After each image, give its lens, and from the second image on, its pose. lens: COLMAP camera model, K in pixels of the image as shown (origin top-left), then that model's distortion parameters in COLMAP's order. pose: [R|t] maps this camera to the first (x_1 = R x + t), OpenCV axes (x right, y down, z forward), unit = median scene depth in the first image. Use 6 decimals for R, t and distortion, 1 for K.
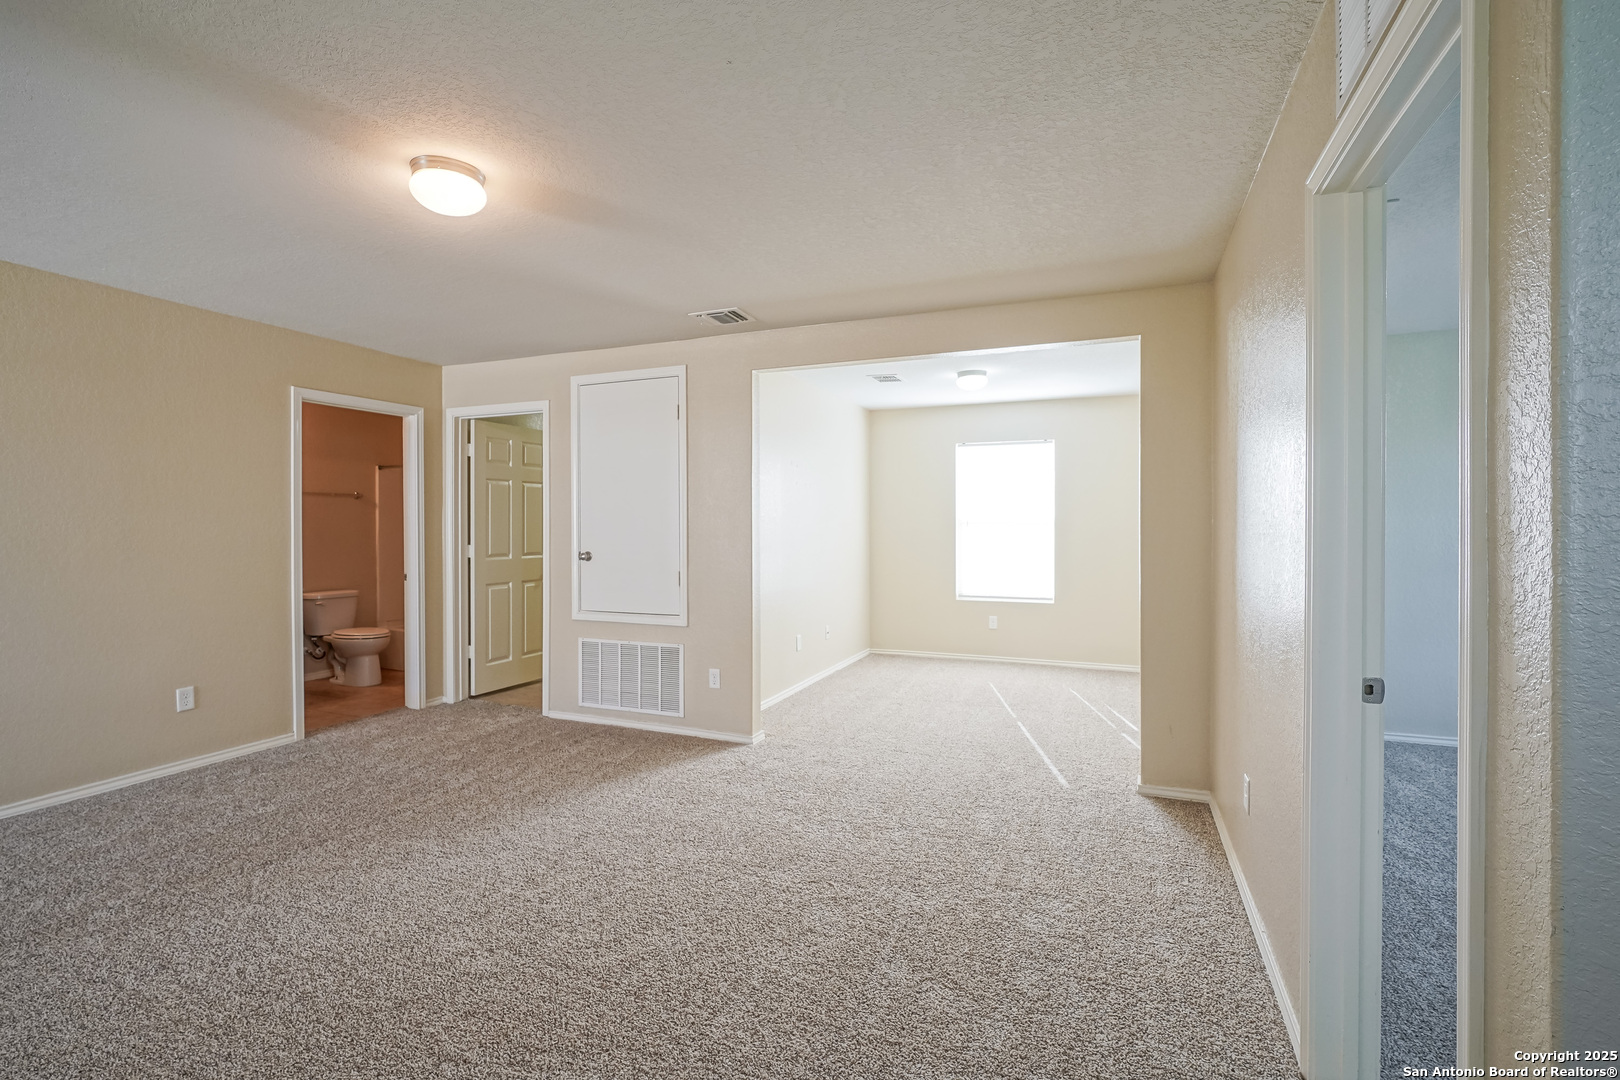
lens RADIAL K [[744.3, 0, 807.8], [0, 744.3, 536.3], [0, 0, 1]] dist [-0.001922, 0.000862]
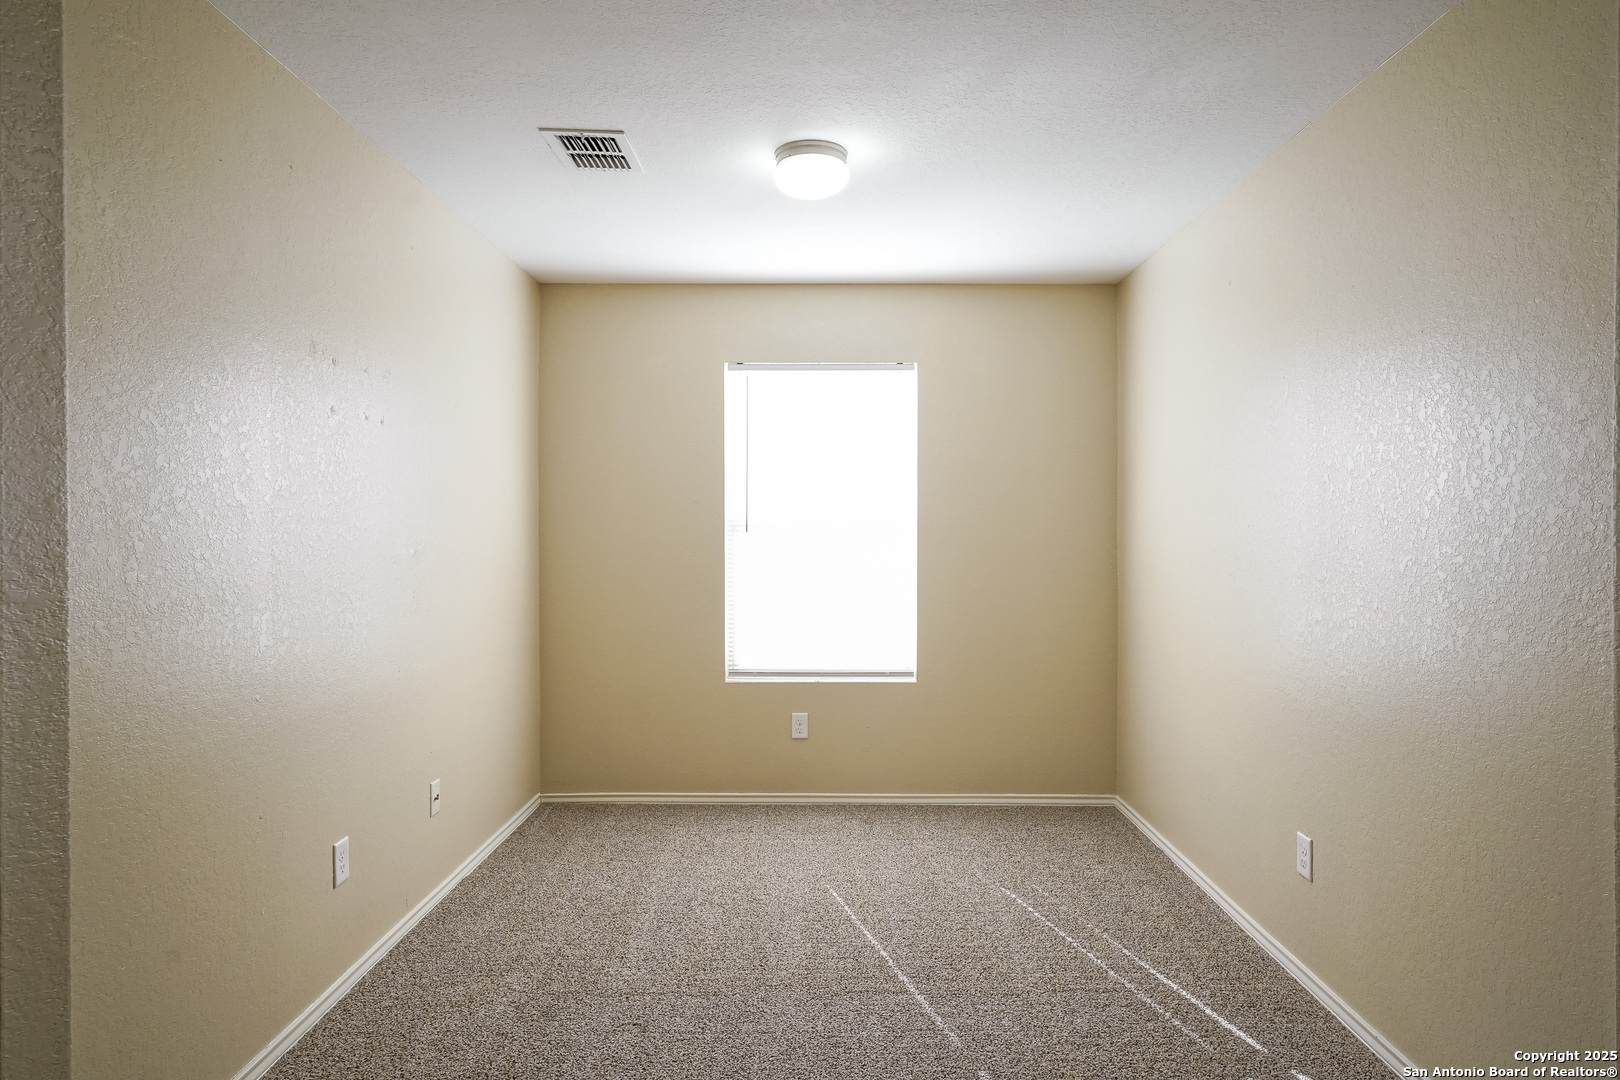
lens RADIAL K [[744.3, 0, 807.1], [0, 744.3, 527.7], [0, 0, 1]] dist [-0.001922, 0.000862]
pose [[0.910008, 0.002511, 0.414582, 0.044444], [0.002368, 0.999934, -0.011255, -0.011450], [-0.414583, 0.011224, 0.909942, 0.537719]]
